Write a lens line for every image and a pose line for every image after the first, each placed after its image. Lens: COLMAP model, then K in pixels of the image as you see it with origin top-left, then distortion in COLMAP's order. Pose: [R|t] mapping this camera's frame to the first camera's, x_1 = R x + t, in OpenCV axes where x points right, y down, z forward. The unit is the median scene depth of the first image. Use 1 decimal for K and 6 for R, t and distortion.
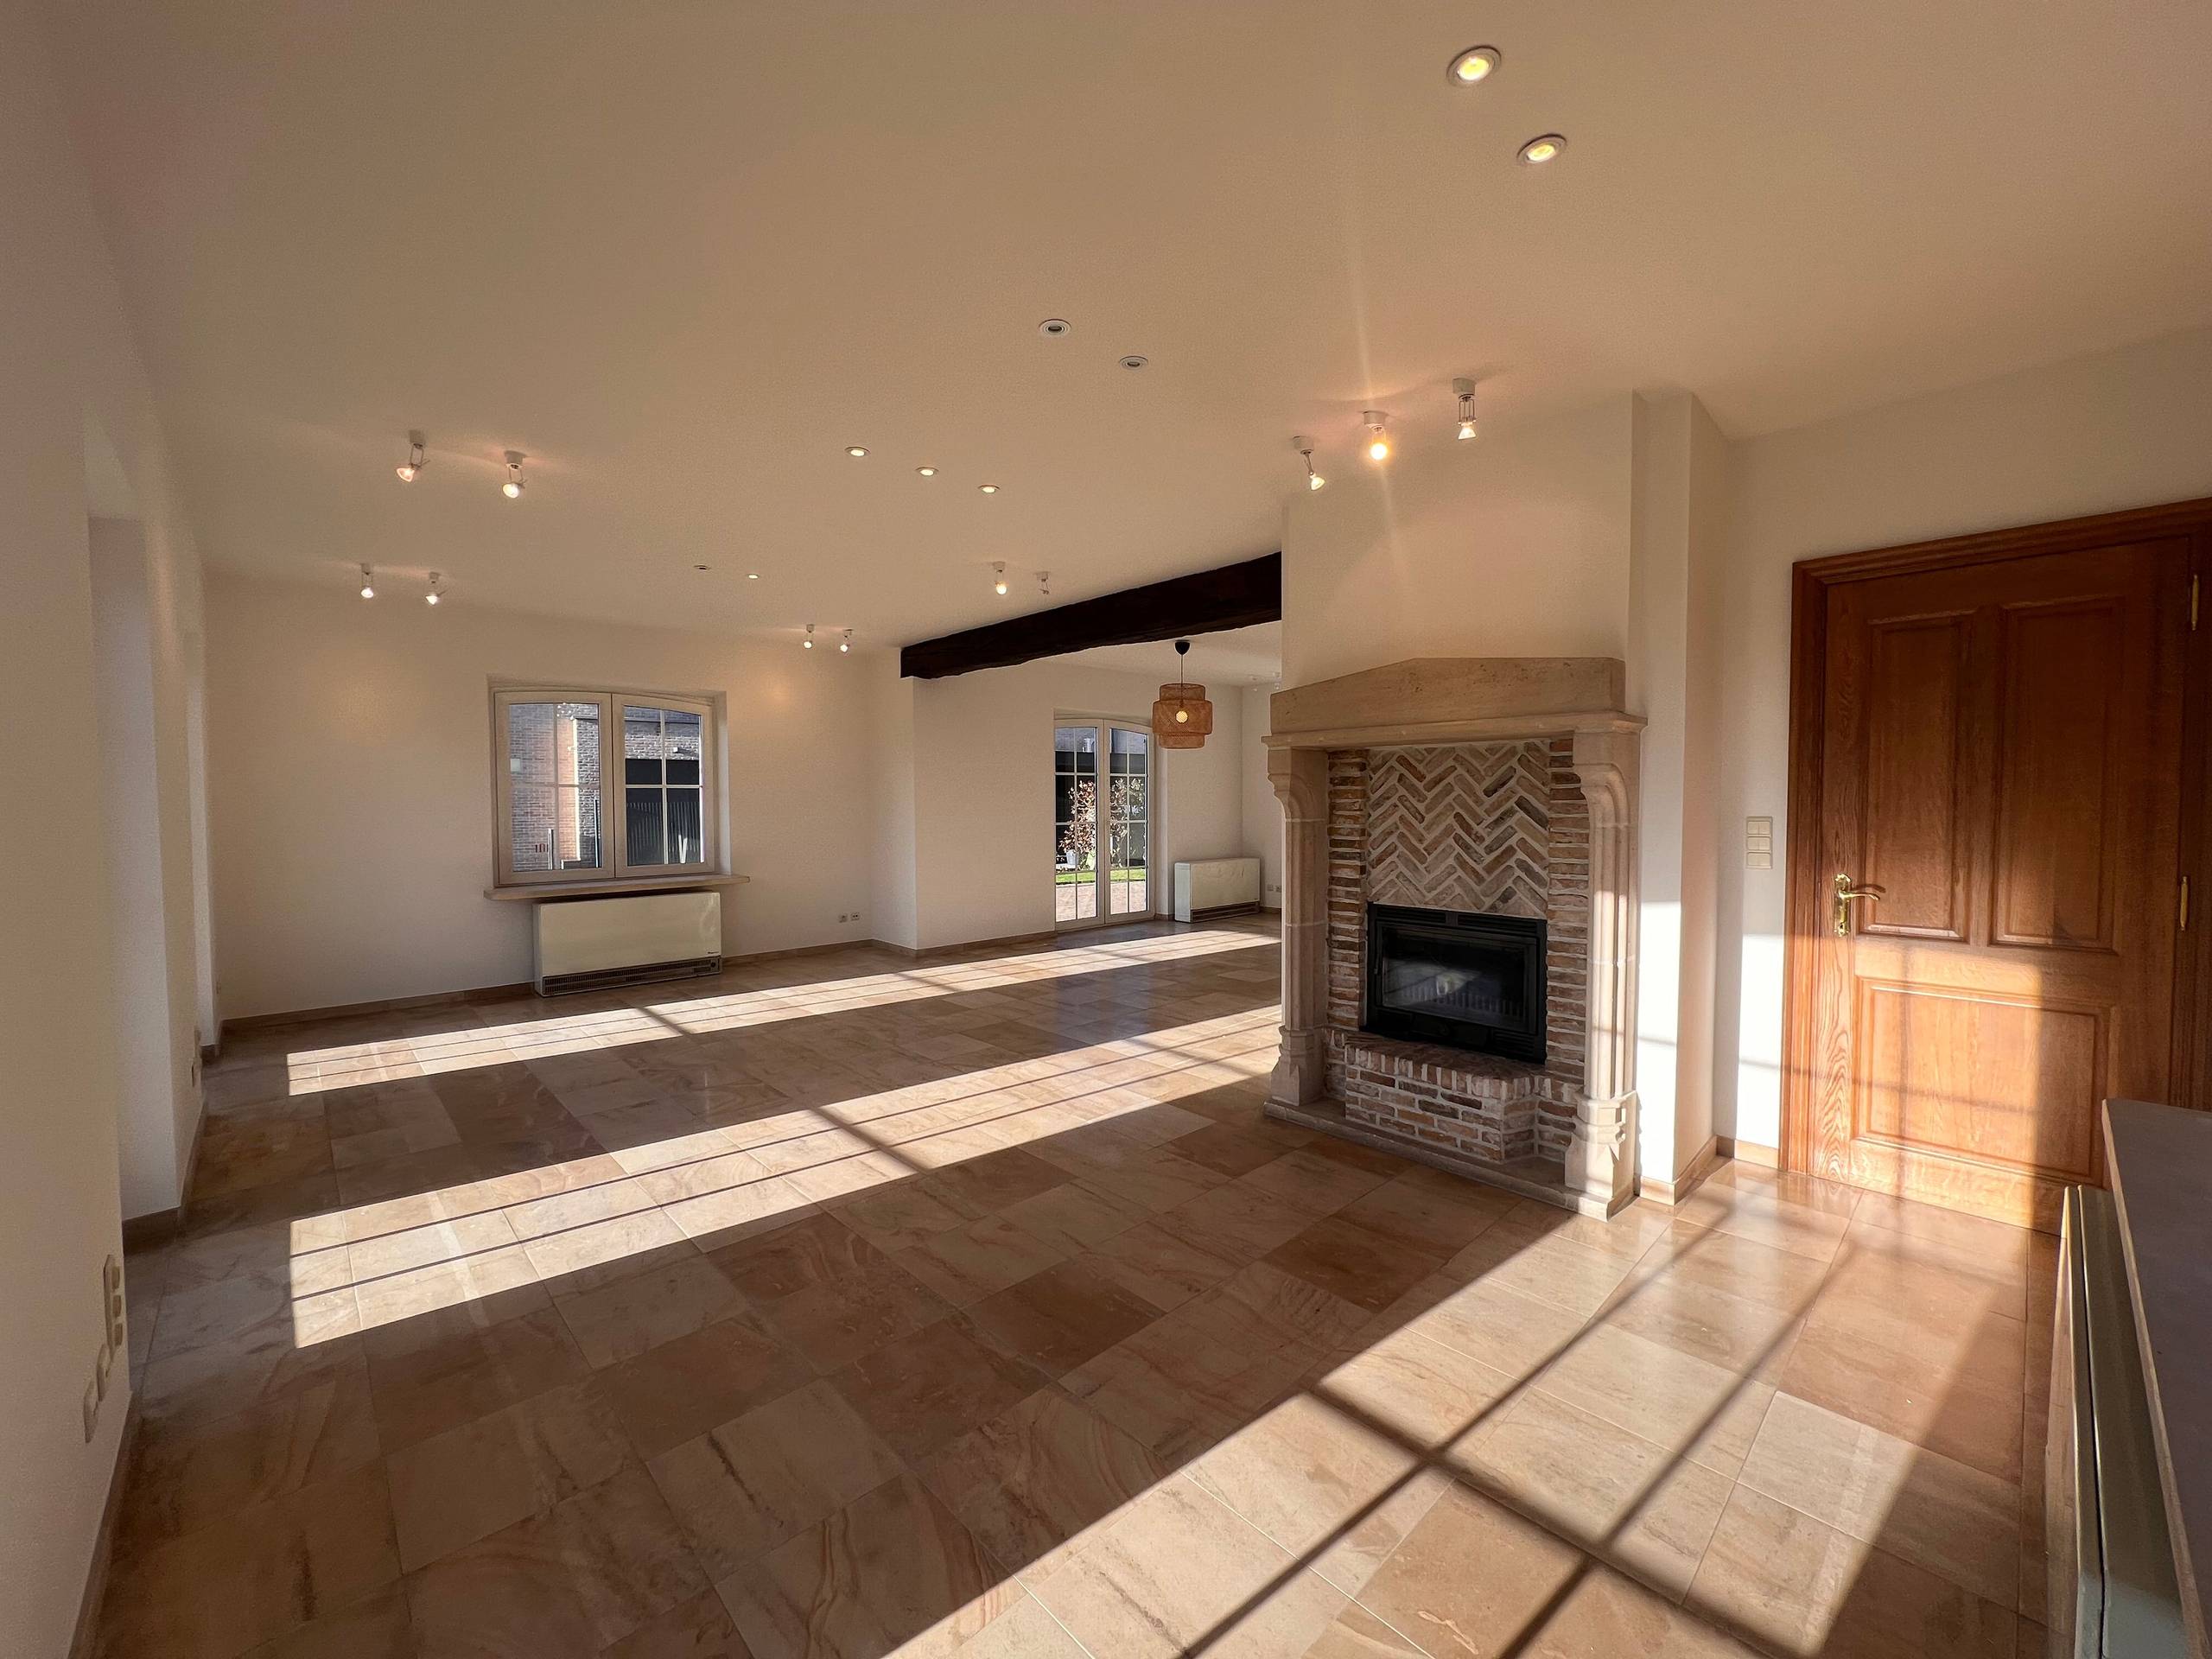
lens RADIAL K [[886.6, 0, 1106.0], [0, 886.6, 829.5], [0, 0, 1]] dist [0.000185, -0.006764]
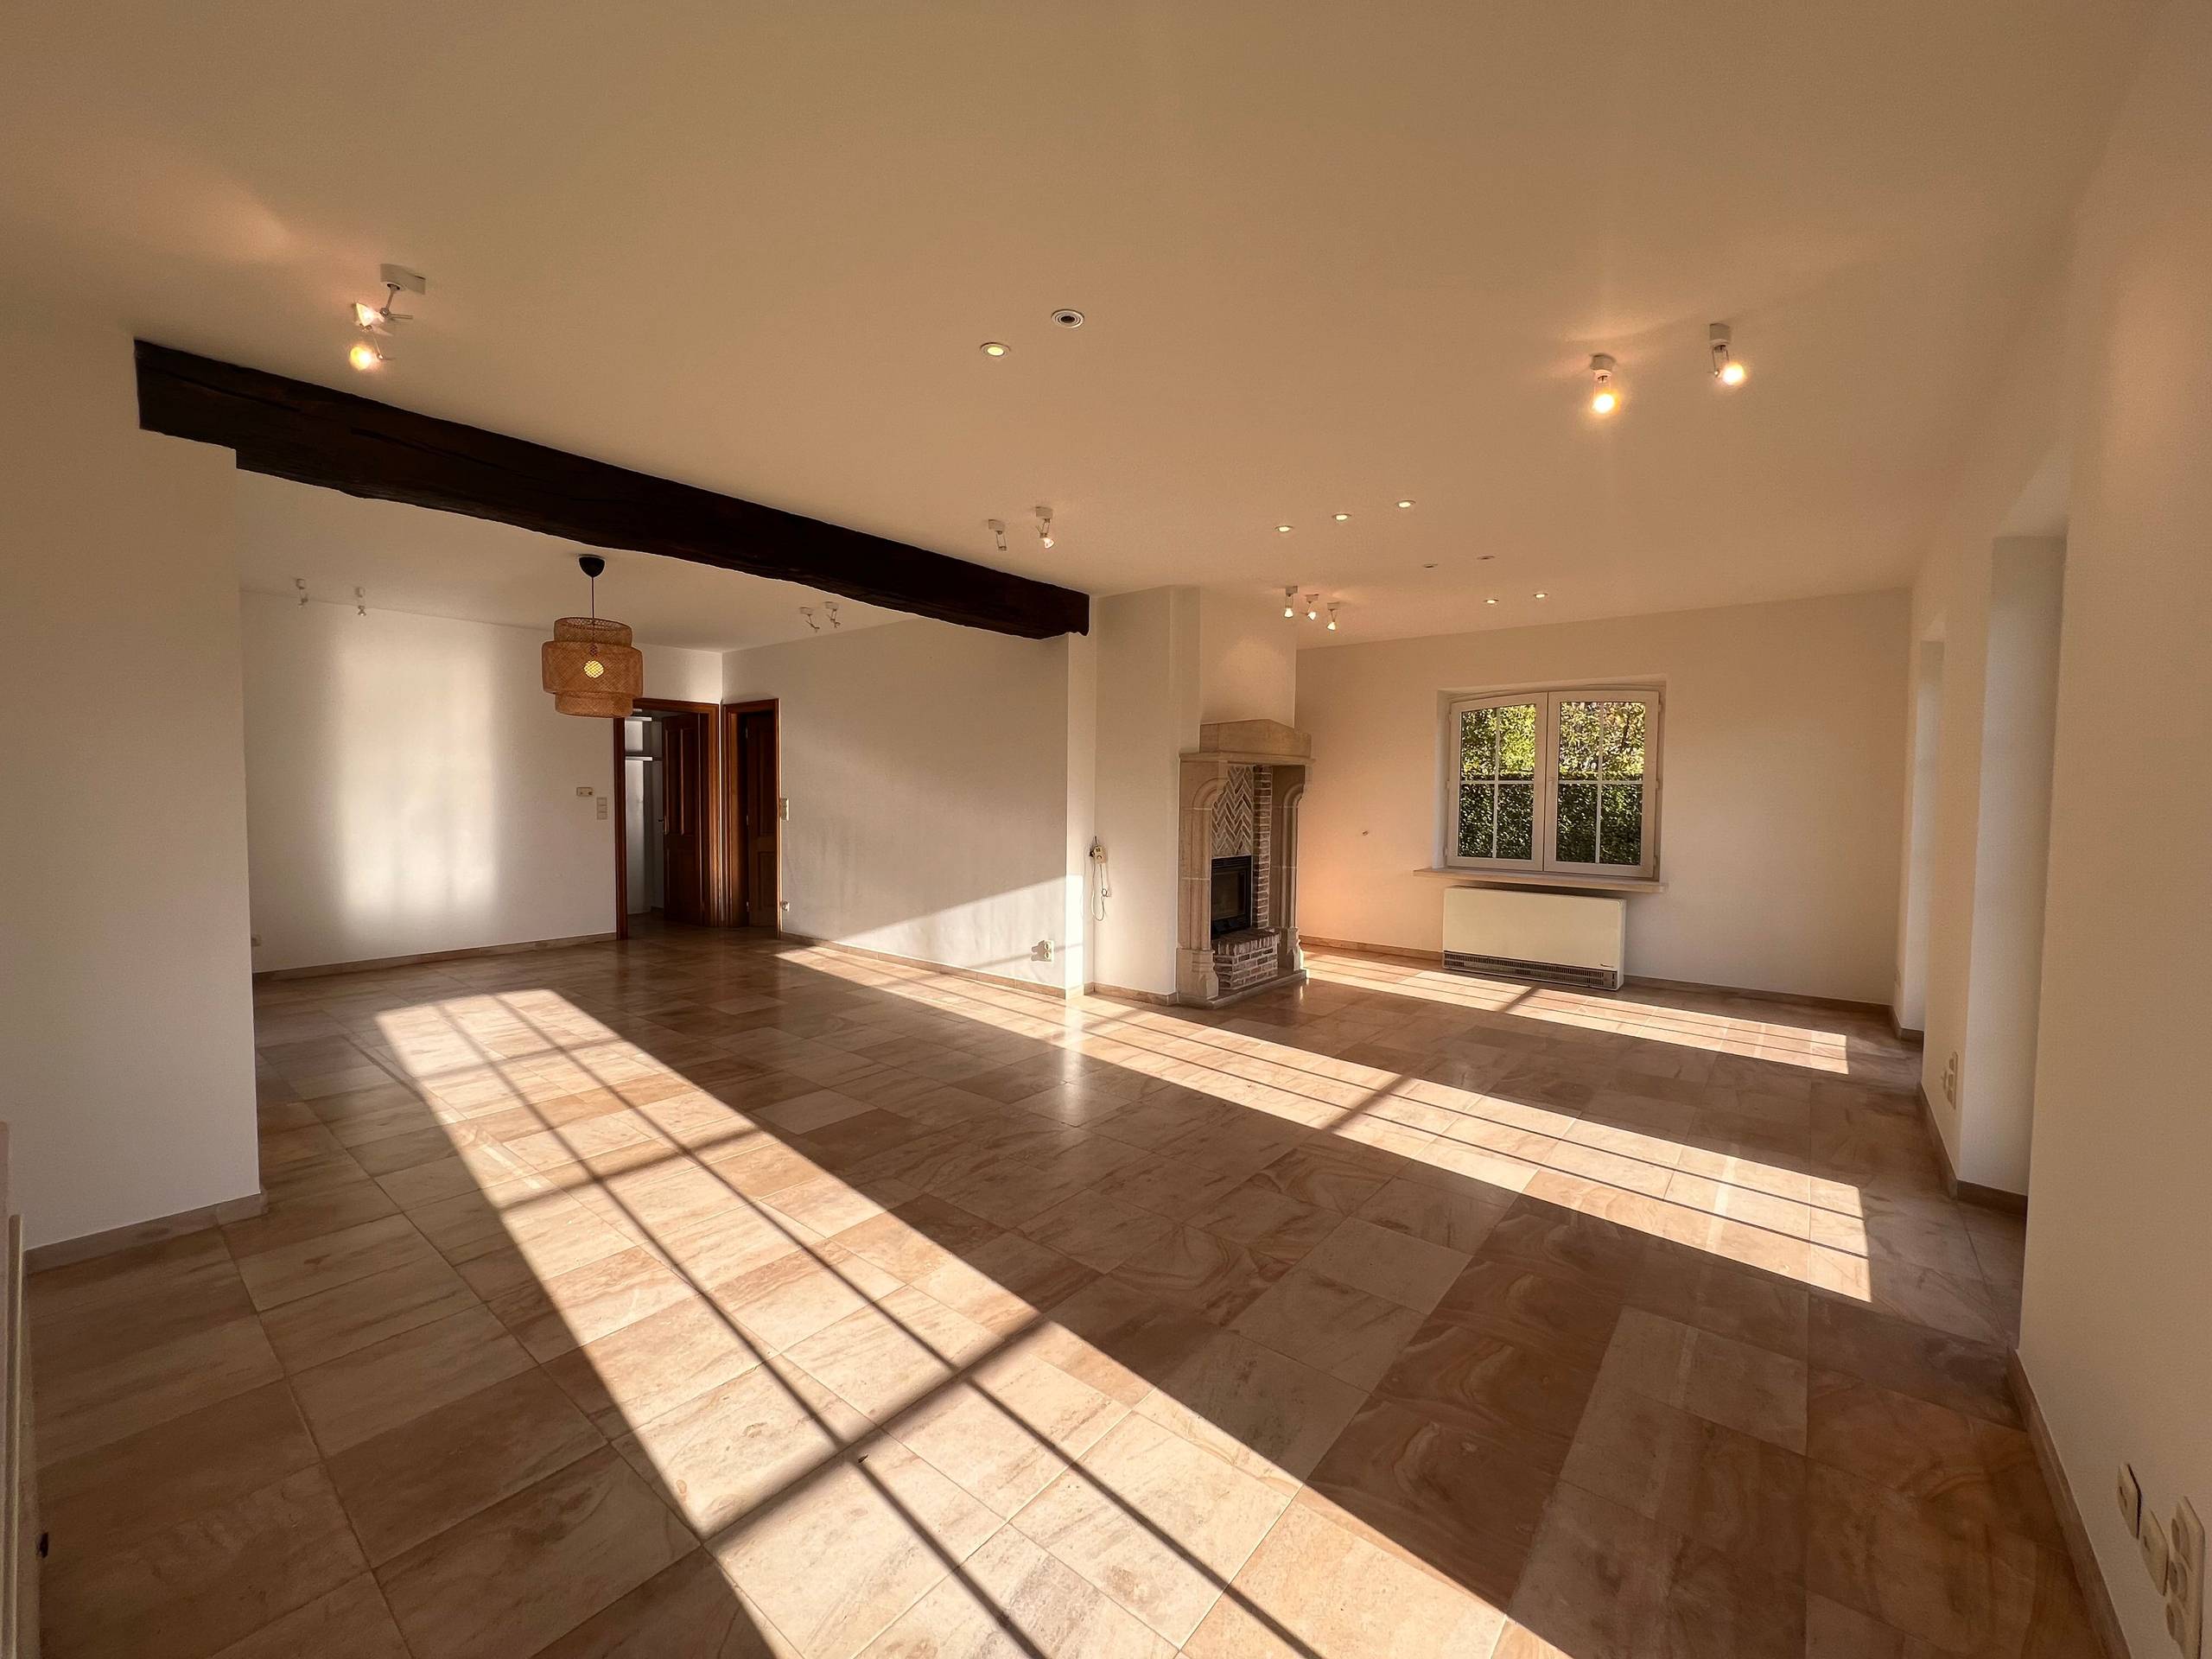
lens RADIAL K [[882.4, 0, 1106.0], [0, 882.4, 829.5], [0, 0, 1]] dist [0.000435, -0.003985]
pose [[-0.138222, -0.040946, 0.989554, -1.394165], [0.027319, 0.998607, 0.045137, -0.054257], [-0.990024, 0.033273, -0.136911, 1.550253]]
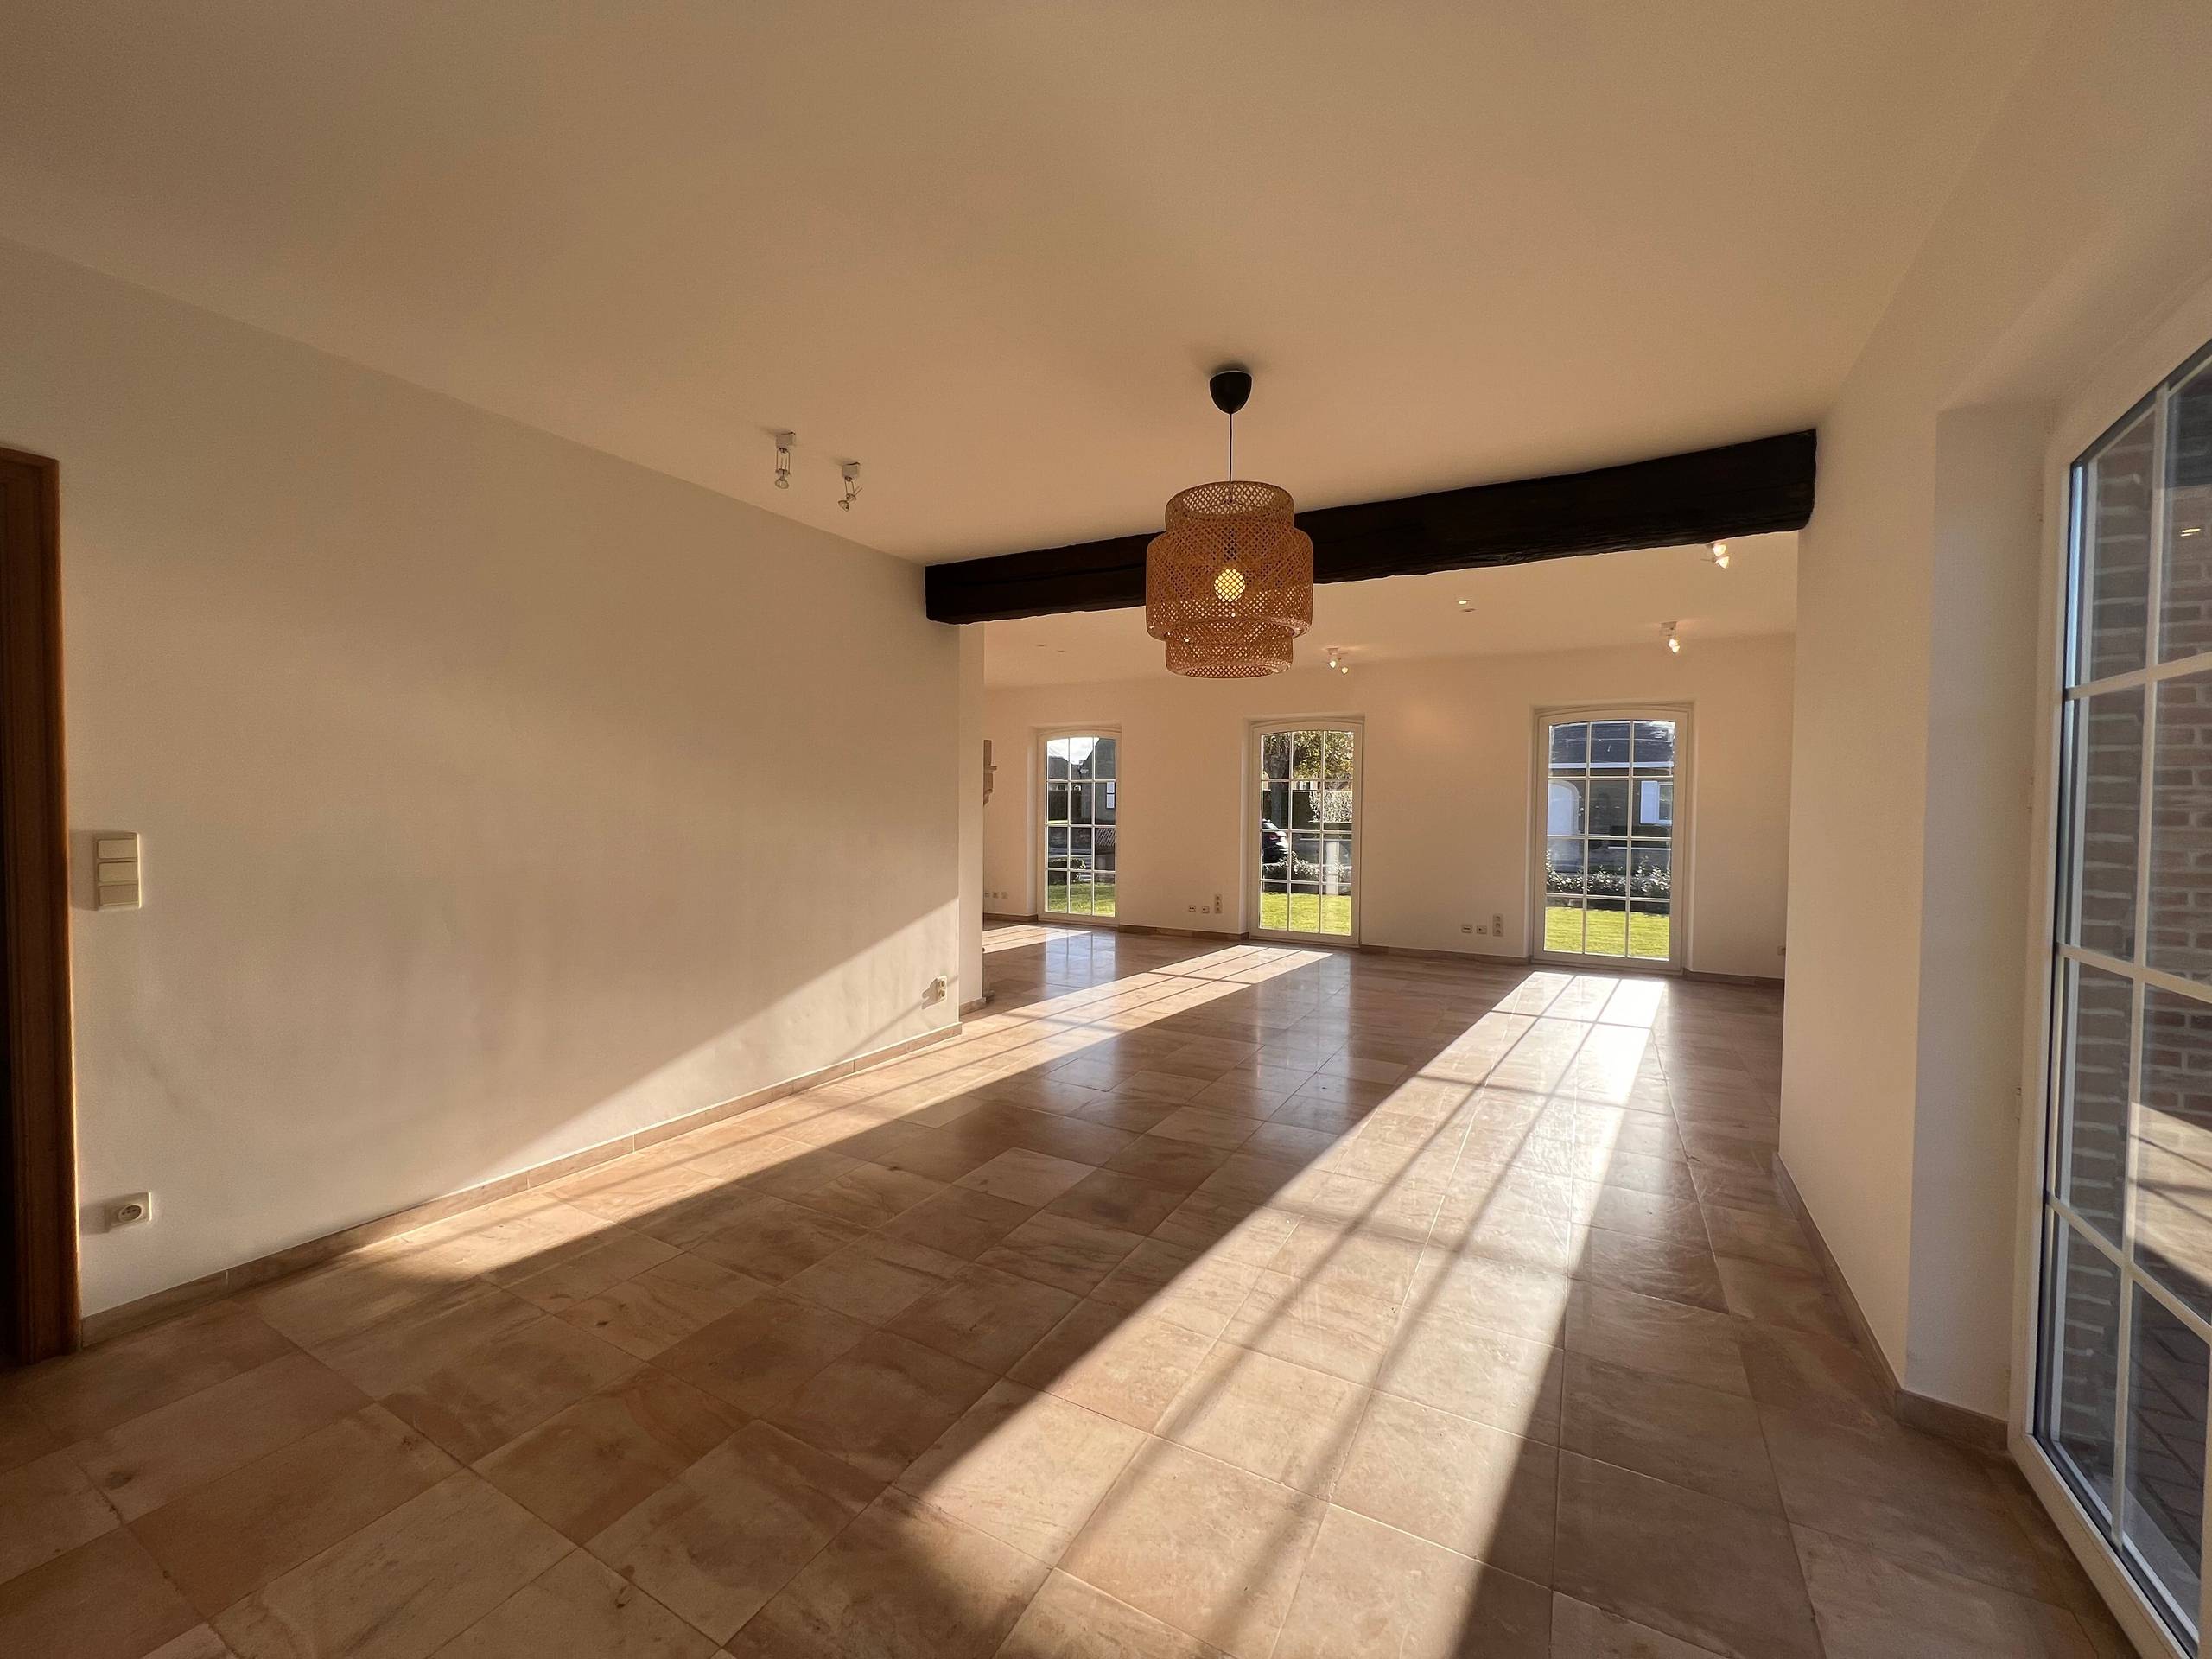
lens RADIAL K [[882.4, 0, 1106.0], [0, 882.4, 829.5], [0, 0, 1]] dist [0.000435, -0.003985]
pose [[-0.950185, 0.004784, -0.311650, 0.535179], [-0.018003, 0.997370, 0.070200, -0.114761], [0.311166, 0.072314, -0.947600, 2.905957]]
